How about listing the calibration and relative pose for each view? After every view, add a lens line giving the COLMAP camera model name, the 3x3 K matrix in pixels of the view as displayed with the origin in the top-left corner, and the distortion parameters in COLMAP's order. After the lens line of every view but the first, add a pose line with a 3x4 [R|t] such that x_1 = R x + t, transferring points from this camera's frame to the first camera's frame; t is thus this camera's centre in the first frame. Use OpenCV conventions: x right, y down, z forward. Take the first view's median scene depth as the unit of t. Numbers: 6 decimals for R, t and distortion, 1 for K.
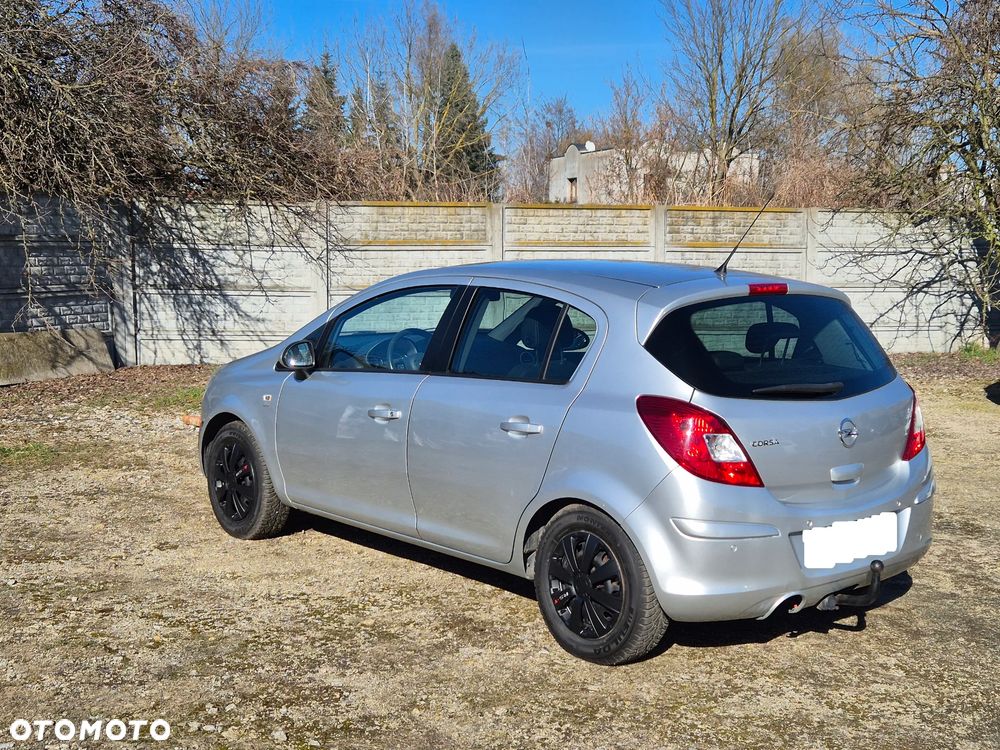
lens RADIAL K [[1439.1, 0, 478.3], [0, 1439.1, 374.7], [0, 0, 1]] dist [0.082513, -0.044328]
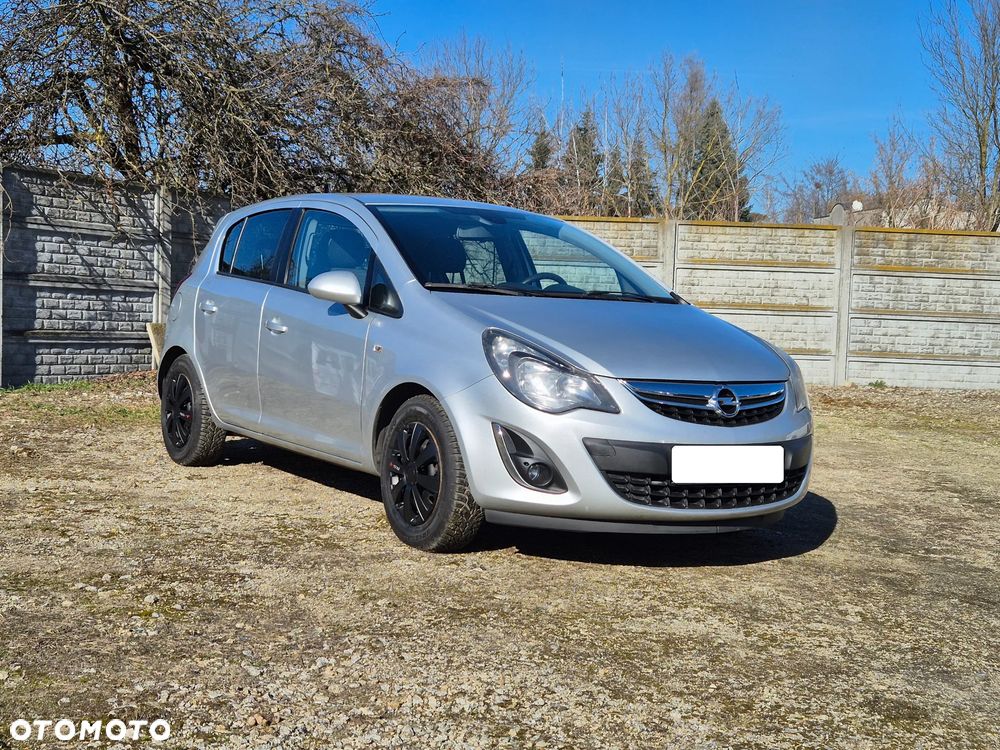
lens RADIAL K [[1439.1, 0, 478.3], [0, 1439.1, 374.7], [0, 0, 1]] dist [0.082513, -0.044328]
pose [[0.969872, 0.037428, -0.240723, 0.225045], [-0.055079, 0.996230, -0.067021, 0.104905], [0.237307, 0.078261, 0.968277, 0.048870]]
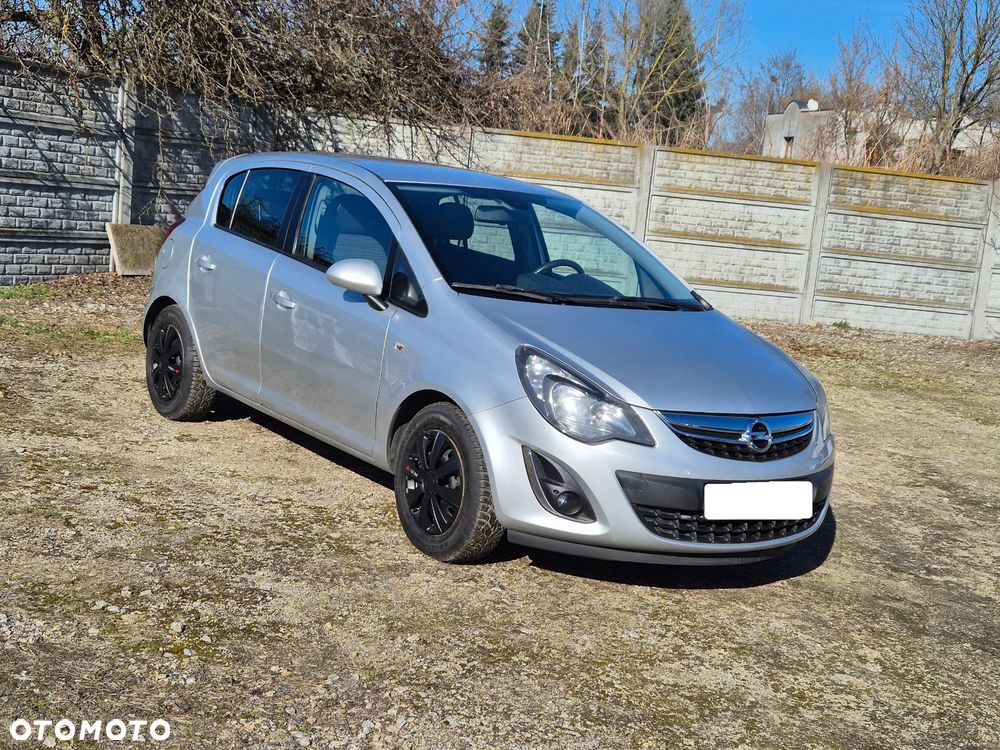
lens RADIAL K [[1448.7, 0, 468.3], [0, 1448.7, 375.7], [0, 0, 1]] dist [0.085556, -0.078803]
pose [[0.977386, 0.118921, -0.174854, 0.146896], [-0.113315, 0.992682, 0.041742, 0.011741], [0.178538, -0.020984, 0.983709, 0.047126]]
